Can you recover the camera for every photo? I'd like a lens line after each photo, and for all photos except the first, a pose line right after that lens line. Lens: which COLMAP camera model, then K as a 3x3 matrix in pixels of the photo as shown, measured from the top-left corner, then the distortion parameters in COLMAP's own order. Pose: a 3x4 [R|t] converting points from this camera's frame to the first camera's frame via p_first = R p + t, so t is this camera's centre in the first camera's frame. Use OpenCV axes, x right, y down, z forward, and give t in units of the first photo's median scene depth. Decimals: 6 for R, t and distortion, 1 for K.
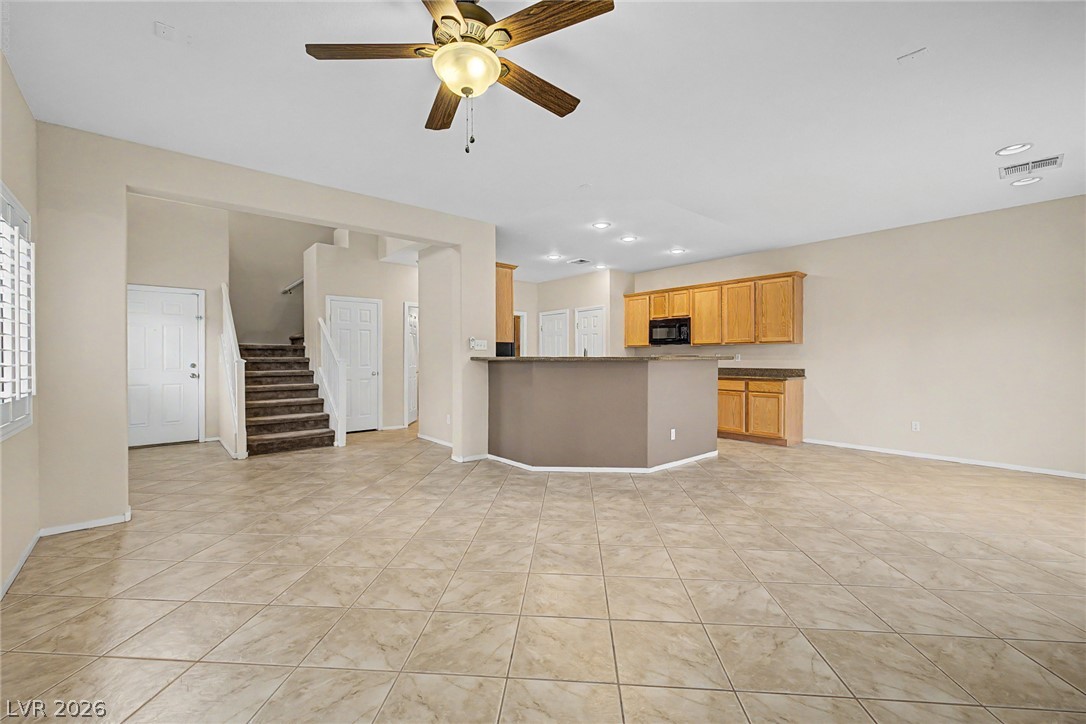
lens RADIAL K [[459.2, 0, 538.8], [0, 459.2, 355.8], [0, 0, 1]] dist [0.008692, -0.000002]
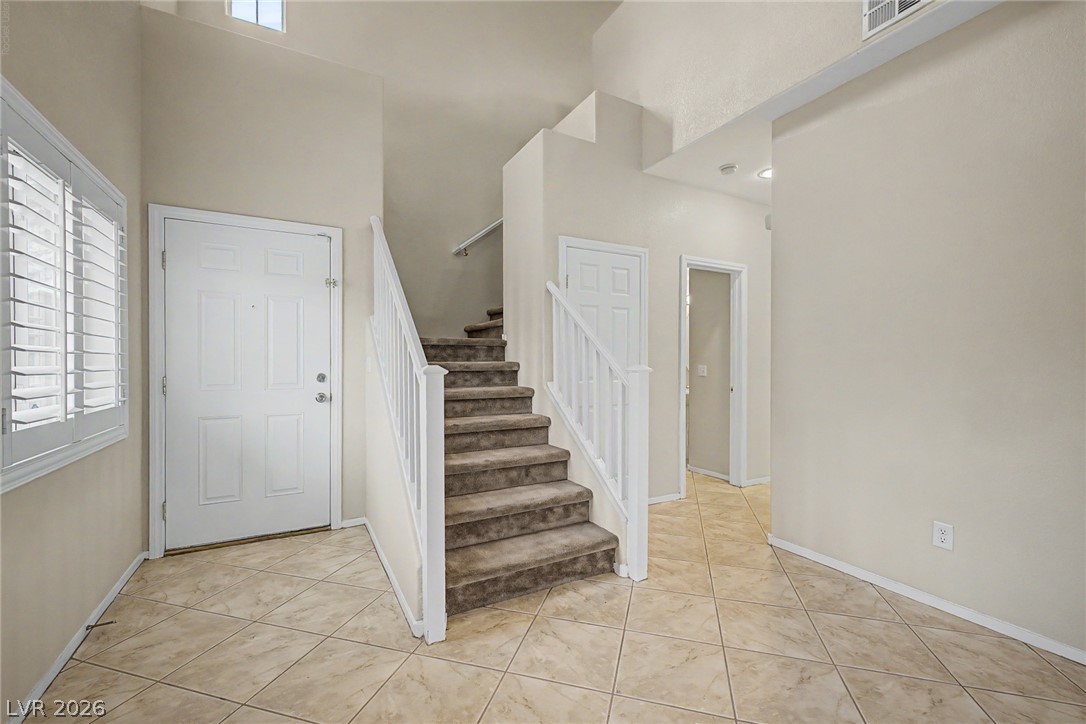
lens RADIAL K [[453.6, 0, 543.0], [0, 453.6, 362.0], [0, 0, 1]] dist [0.001904, -0.000010]
pose [[0.980369, 0.001139, -0.197169, -0.403542], [-0.001284, 0.999999, -0.000605, 0.004180], [0.197168, 0.000846, 0.980369, 0.547833]]
